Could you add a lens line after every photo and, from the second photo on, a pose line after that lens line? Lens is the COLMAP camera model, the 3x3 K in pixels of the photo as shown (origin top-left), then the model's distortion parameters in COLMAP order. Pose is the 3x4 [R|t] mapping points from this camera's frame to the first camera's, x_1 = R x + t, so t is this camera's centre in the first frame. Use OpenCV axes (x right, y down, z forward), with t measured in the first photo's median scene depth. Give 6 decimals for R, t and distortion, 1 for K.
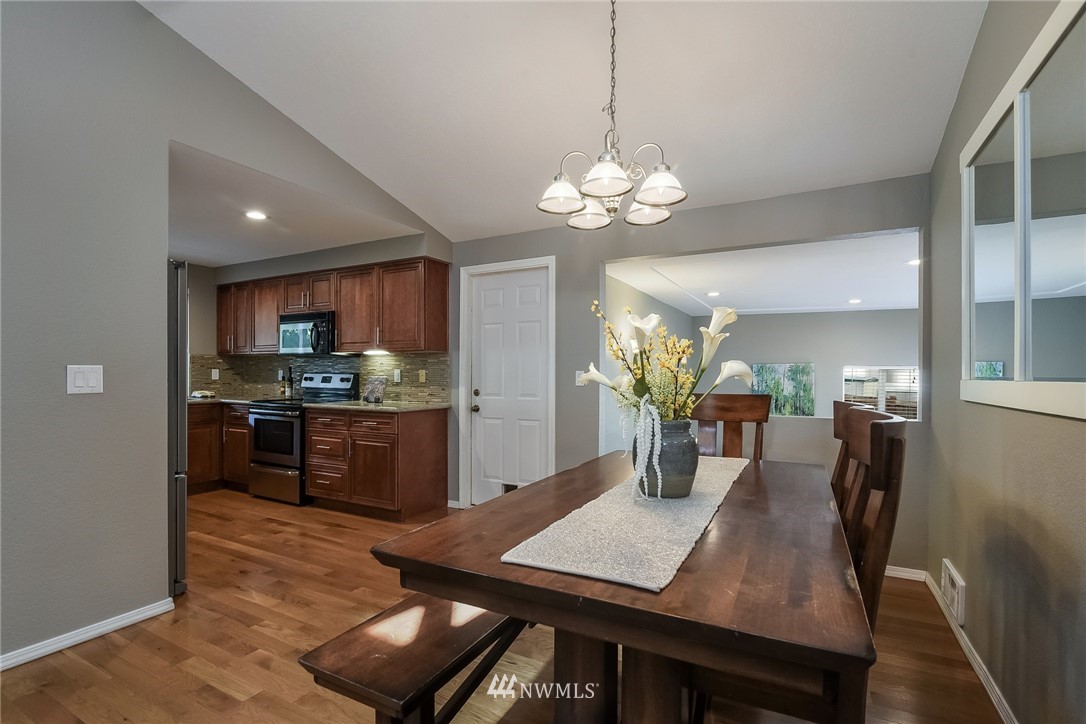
lens RADIAL K [[507.3, 0, 543.0], [0, 507.3, 376.1], [0, 0, 1]] dist [-0.015525, 0.000099]
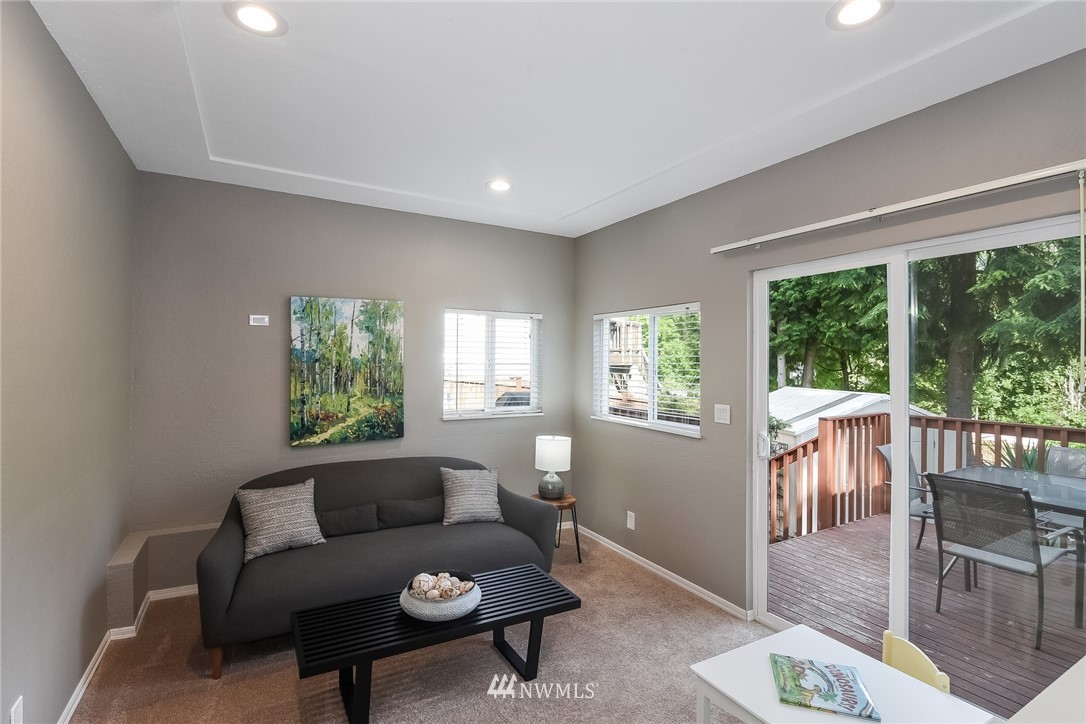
lens RADIAL K [[513.8, 0, 542.8], [0, 513.8, 358.1], [0, 0, 1]] dist [-0.020114, 0.000780]
pose [[0.540834, -0.000329, 0.841129, 0.140026], [-0.001545, 0.999998, 0.001384, 0.036789], [-0.841128, -0.002049, 0.540832, 0.558558]]
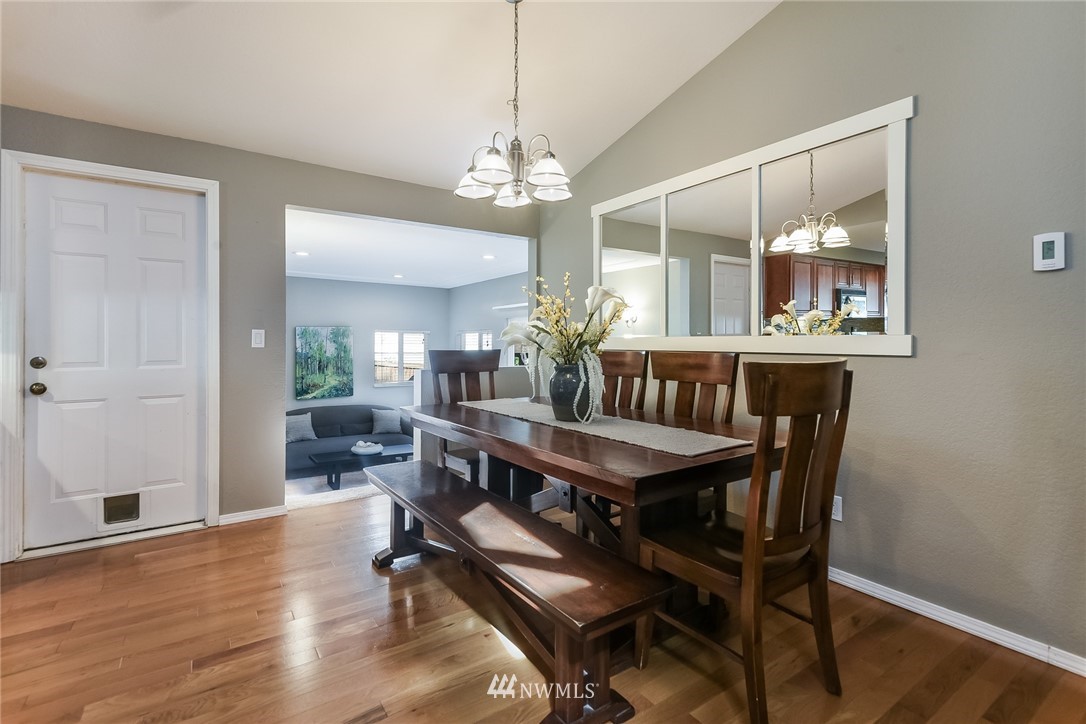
lens RADIAL K [[501.4, 0, 545.1], [0, 501.4, 342.2], [0, 0, 1]] dist [0.002190, 0.000535]
pose [[0.458762, -0.005895, 0.888540, -0.250594], [0.004079, 0.999981, 0.004528, 0.004805], [-0.888550, 0.001547, 0.458778, 0.115294]]
